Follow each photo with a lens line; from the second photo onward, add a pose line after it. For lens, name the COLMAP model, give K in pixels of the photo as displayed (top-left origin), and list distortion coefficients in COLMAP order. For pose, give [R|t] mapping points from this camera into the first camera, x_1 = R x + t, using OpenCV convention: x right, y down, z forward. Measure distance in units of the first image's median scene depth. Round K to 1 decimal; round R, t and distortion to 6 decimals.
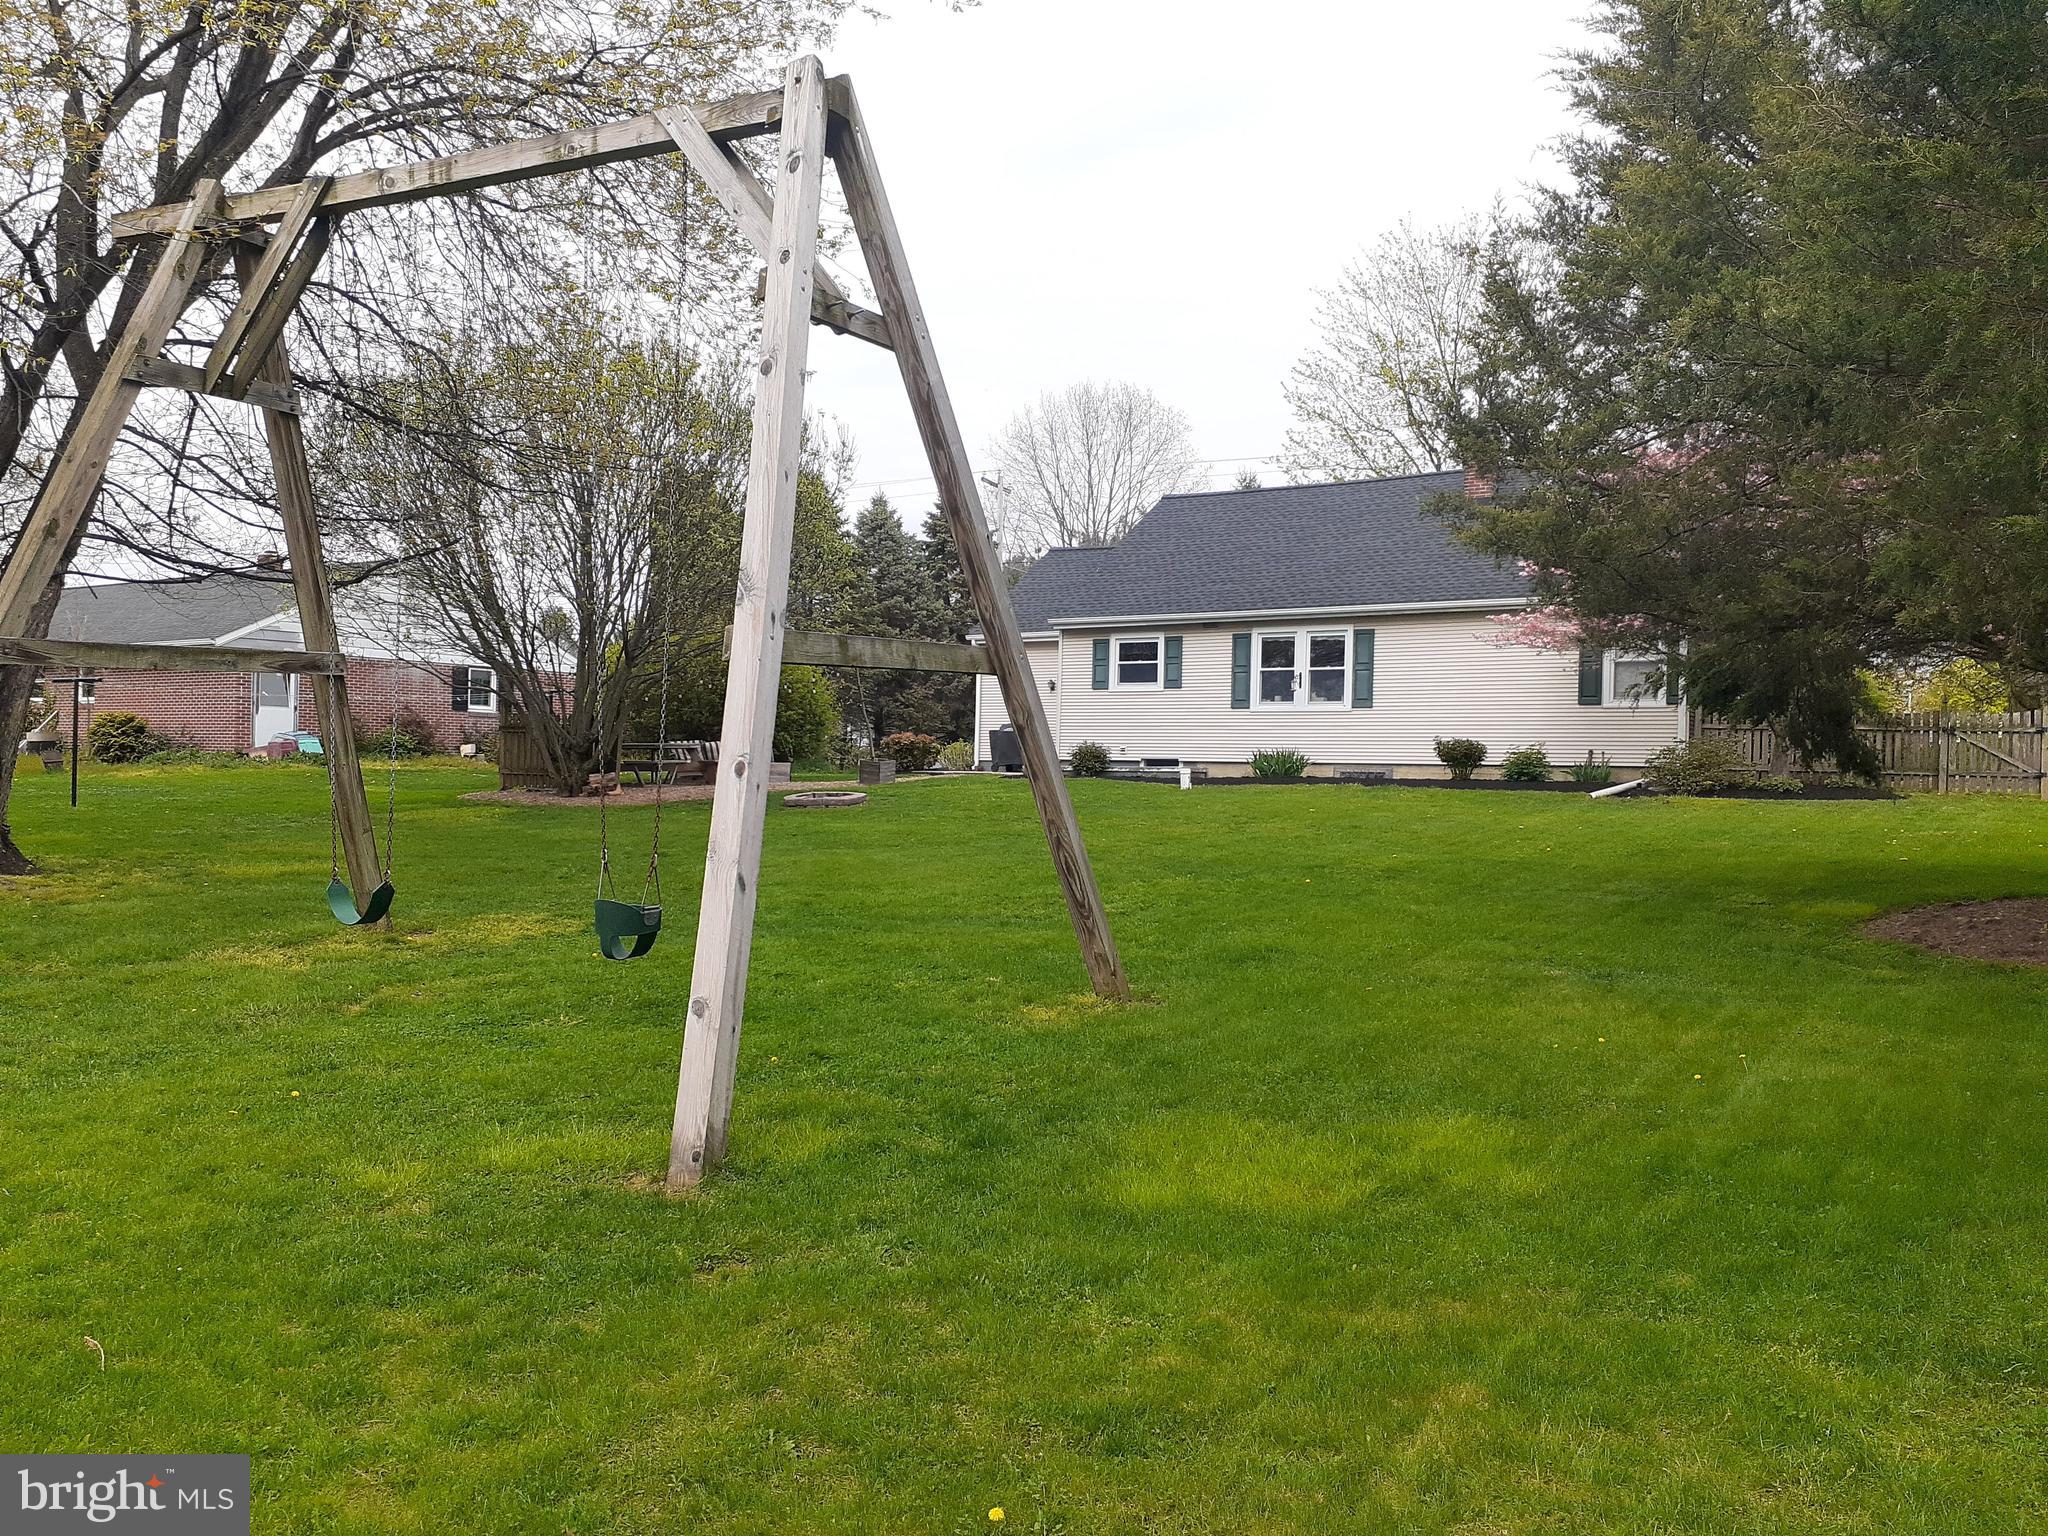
lens RADIAL K [[1610.7, 0, 980.1], [0, 1610.7, 800.9], [0, 0, 1]] dist [0.152563, -0.300755]
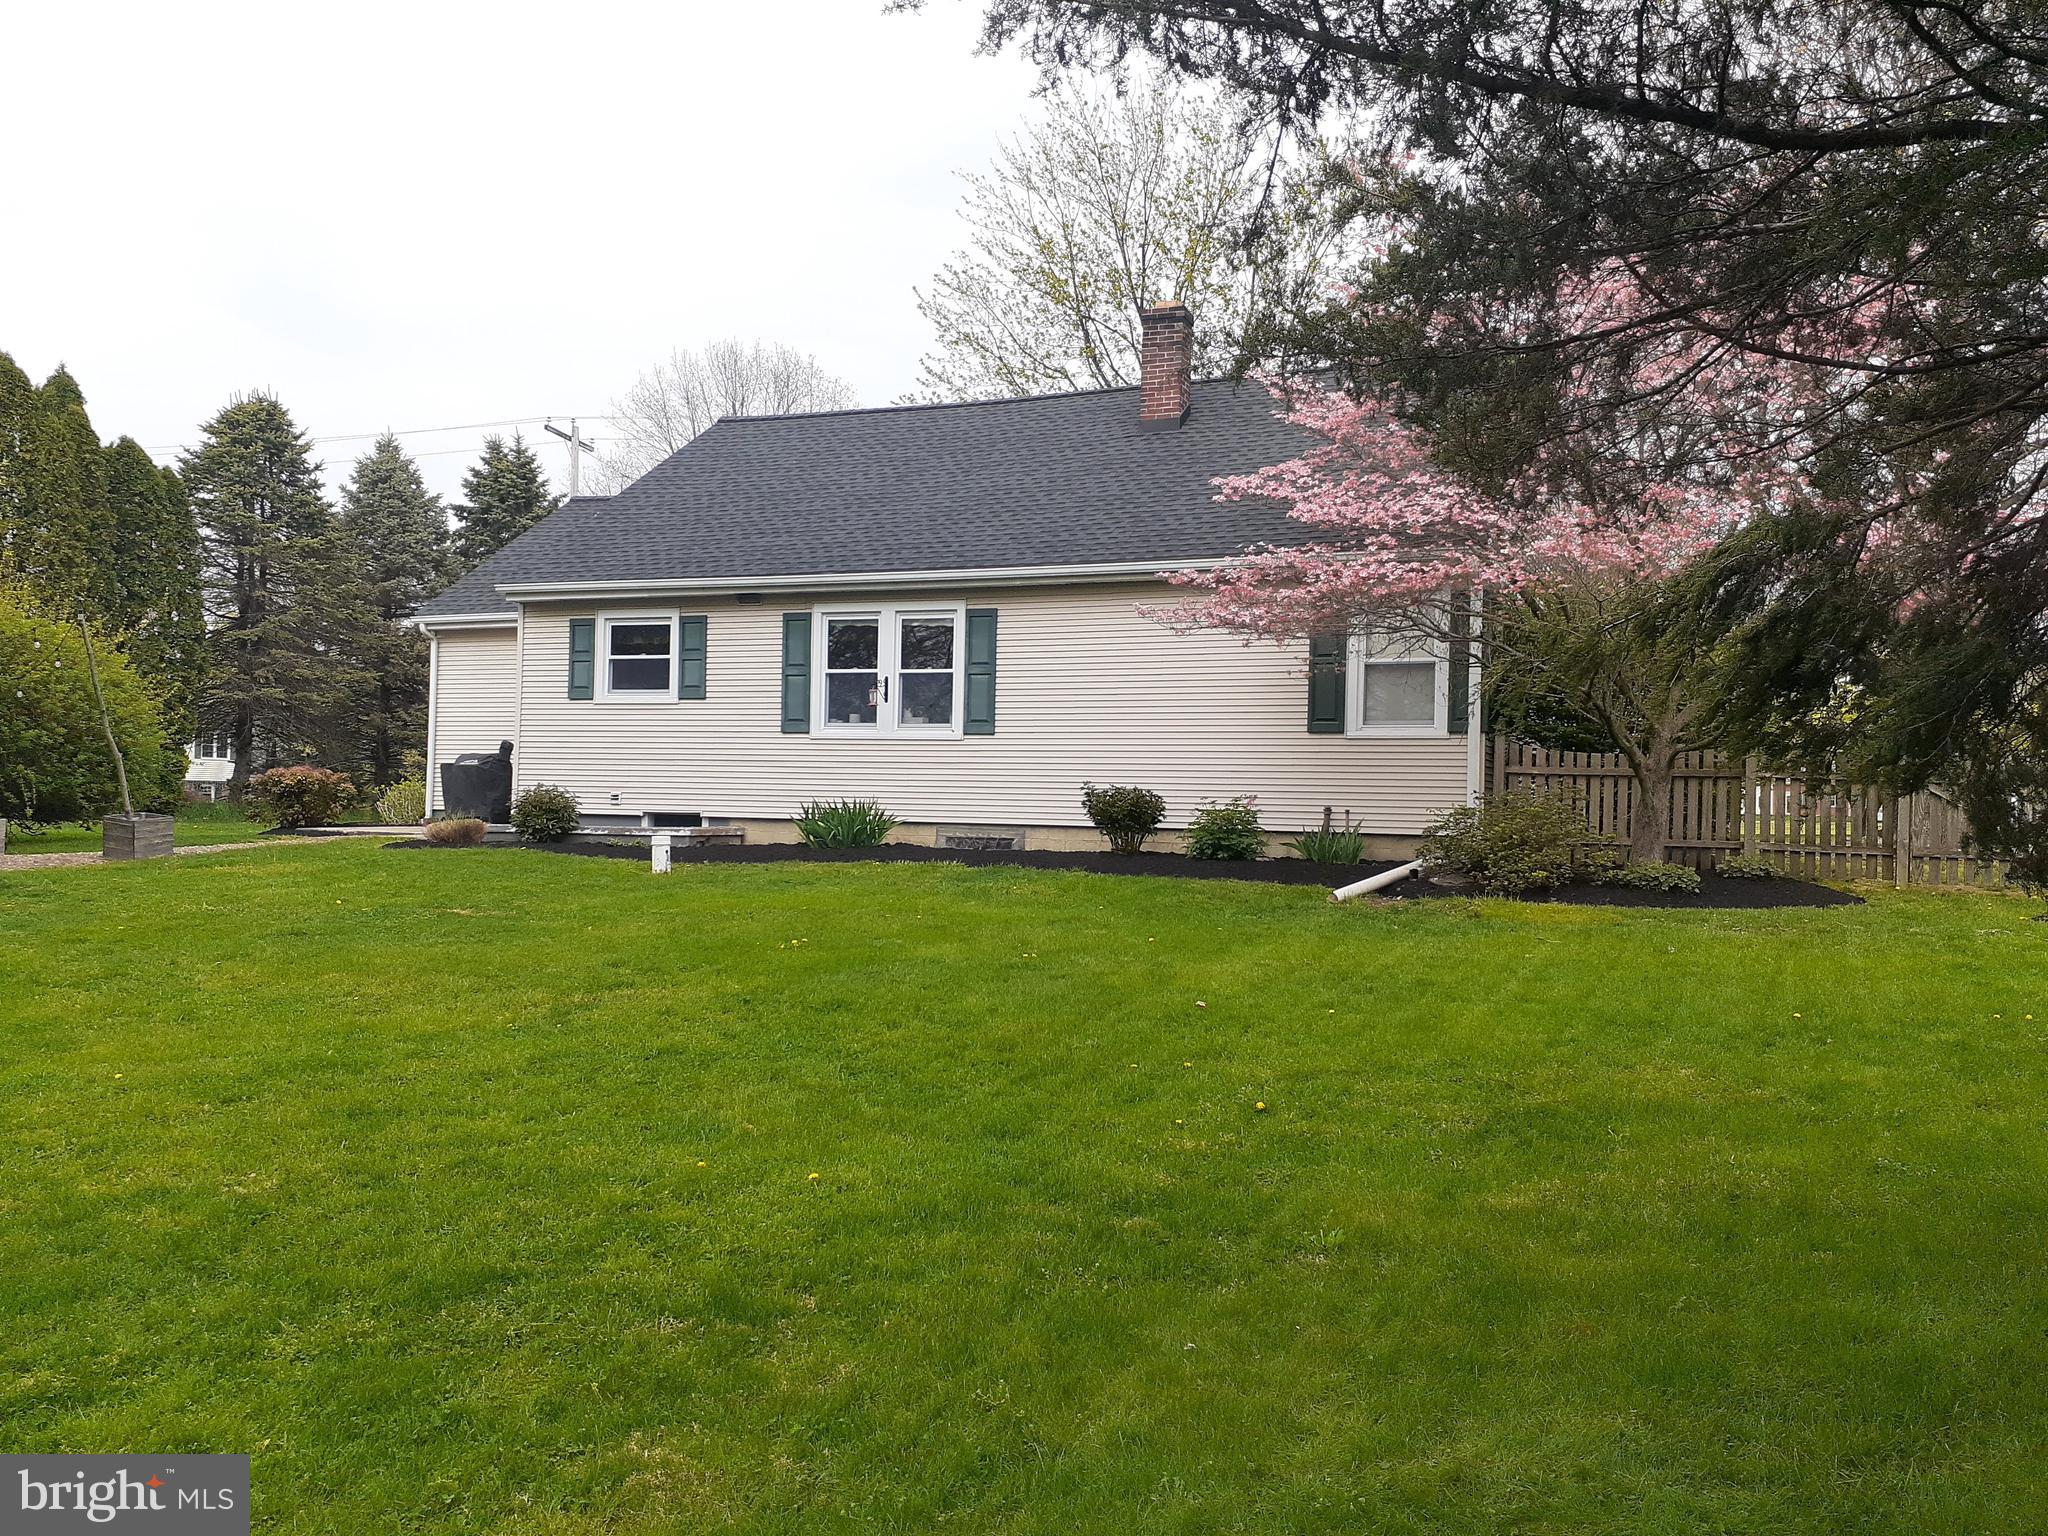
lens RADIAL K [[1610.7, 0, 980.1], [0, 1610.7, 800.9], [0, 0, 1]] dist [0.152563, -0.300755]
pose [[0.987542, 0.005039, 0.157273, 0.133552], [-0.001716, 0.999773, -0.021258, -0.018035], [-0.157344, 0.020724, 0.987326, 0.376182]]
